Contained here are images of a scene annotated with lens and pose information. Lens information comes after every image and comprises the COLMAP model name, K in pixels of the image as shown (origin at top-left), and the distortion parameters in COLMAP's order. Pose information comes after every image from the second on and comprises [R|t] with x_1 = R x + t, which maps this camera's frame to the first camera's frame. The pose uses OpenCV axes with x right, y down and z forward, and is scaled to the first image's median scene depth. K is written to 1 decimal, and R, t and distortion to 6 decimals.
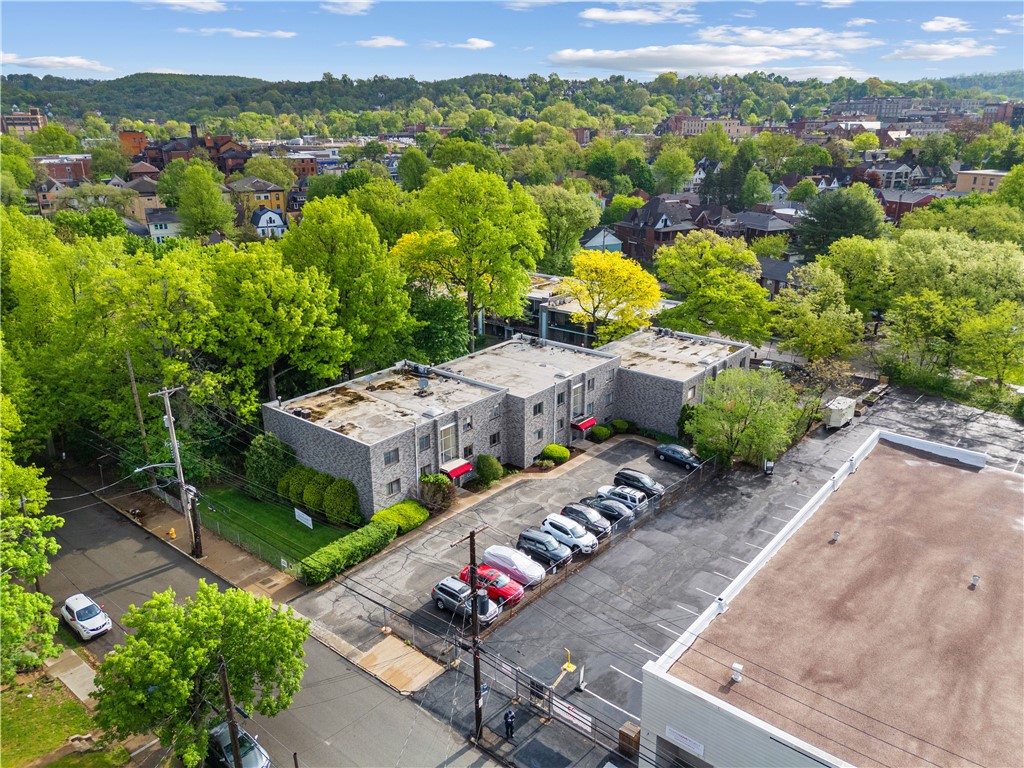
lens RADIAL K [[770.4, 0, 510.2], [0, 770.4, 382.2], [0, 0, 1]] dist [0.025066, -0.018248]
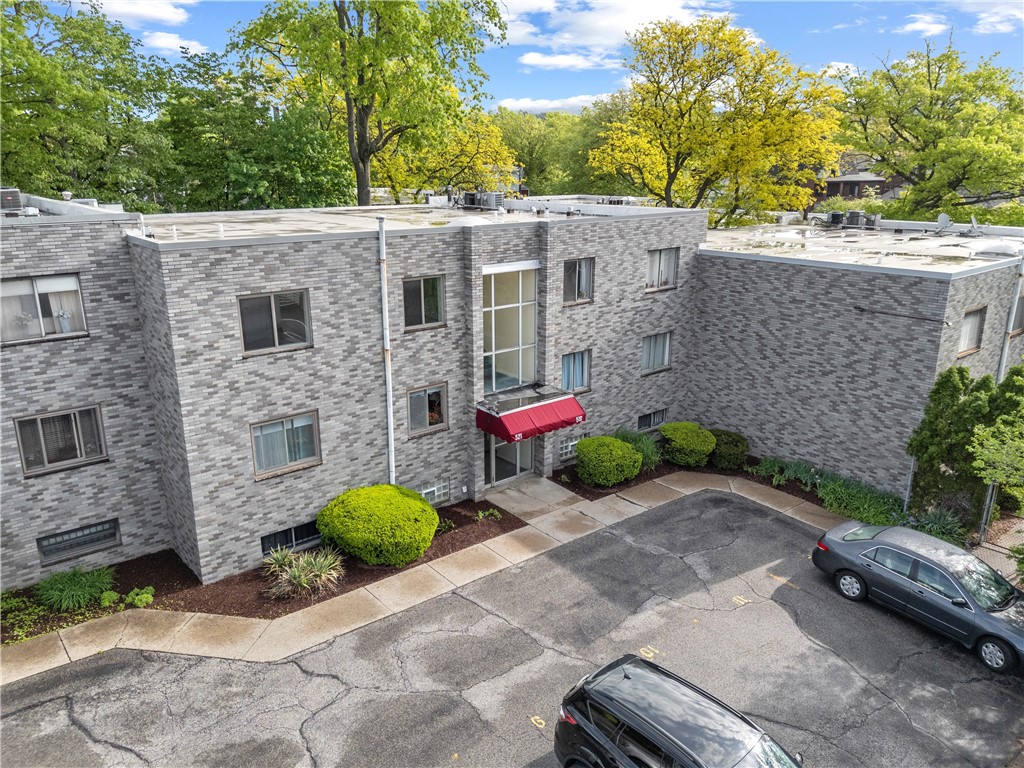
lens RADIAL K [[770.4, 0, 515.3], [0, 770.4, 387.1], [0, 0, 1]] dist [0.025066, -0.018248]
pose [[0.983868, 0.056319, -0.169798, 0.135165], [-0.064771, 0.996901, -0.044646, 0.056371], [0.166758, 0.054924, 0.984467, 0.750912]]
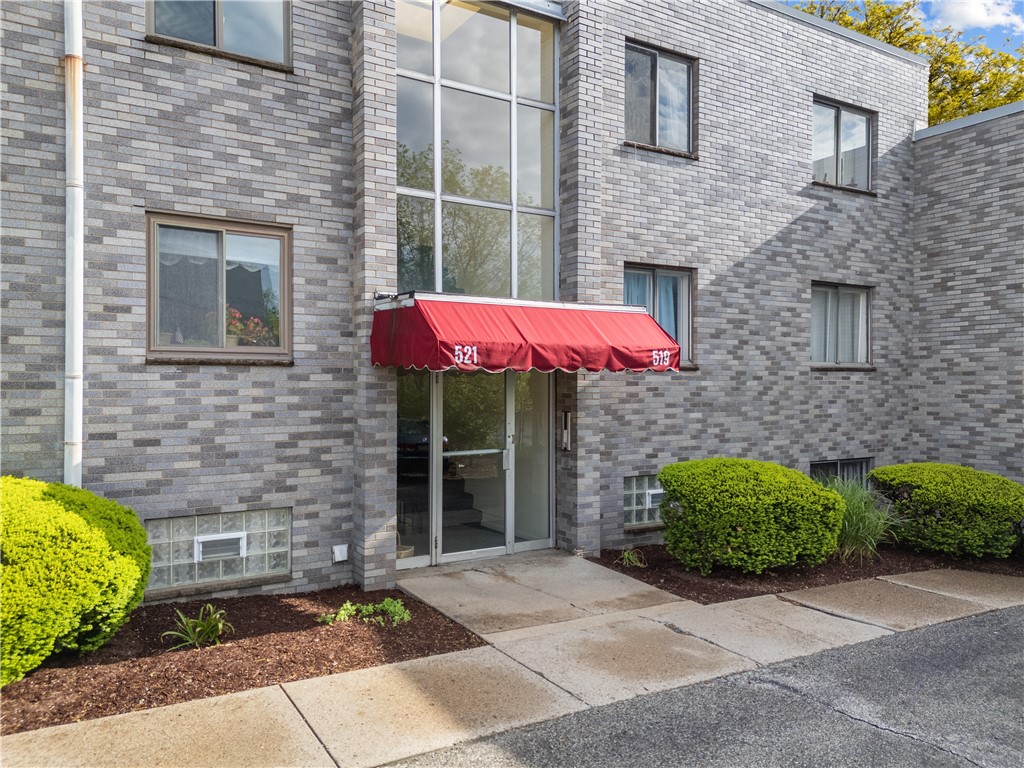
lens RADIAL K [[770.4, 0, 513.0], [0, 770.4, 386.9], [0, 0, 1]] dist [0.025066, -0.018248]
pose [[0.947303, 0.004317, -0.320310, 0.125491], [-0.110053, 0.943434, -0.312762, 0.088933], [0.300841, 0.331531, 0.894193, 0.926420]]
